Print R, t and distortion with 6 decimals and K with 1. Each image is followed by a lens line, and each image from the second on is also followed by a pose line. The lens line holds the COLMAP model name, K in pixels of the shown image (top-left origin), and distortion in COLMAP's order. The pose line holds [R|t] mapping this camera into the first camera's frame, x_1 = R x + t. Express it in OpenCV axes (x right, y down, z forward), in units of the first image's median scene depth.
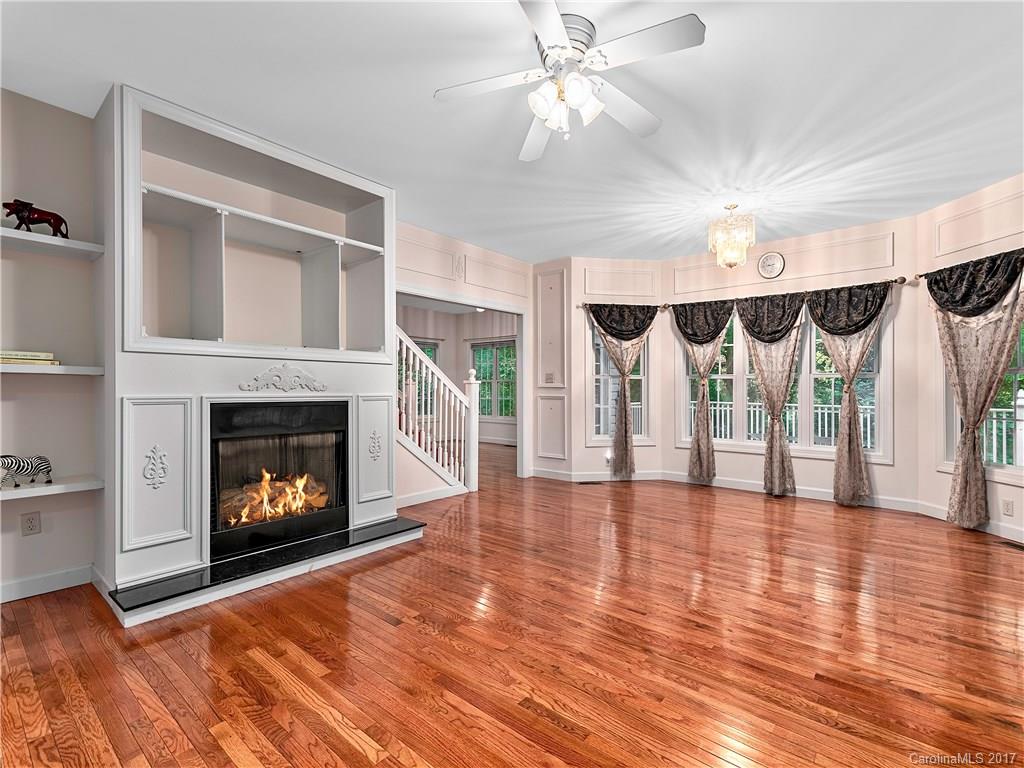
lens RADIAL K [[511.4, 0, 512.0], [0, 511.4, 384.0], [0, 0, 1]] dist [0.001203, 0.000190]
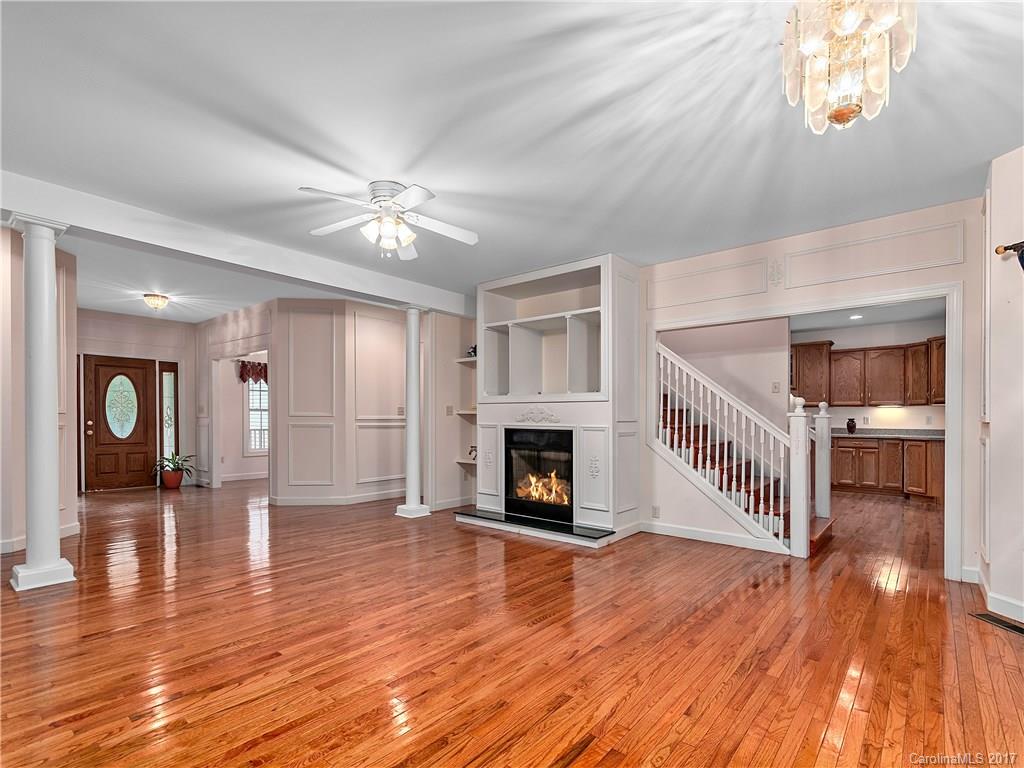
lens RADIAL K [[504.7, 0, 547.6], [0, 504.7, 422.5], [0, 0, 1]] dist [0.001533, 0.000360]
pose [[-0.021369, 0.008303, -0.999737, 1.115559], [0.005647, 0.999951, 0.008184, 0.001294], [0.999756, -0.005471, -0.021414, 1.040639]]
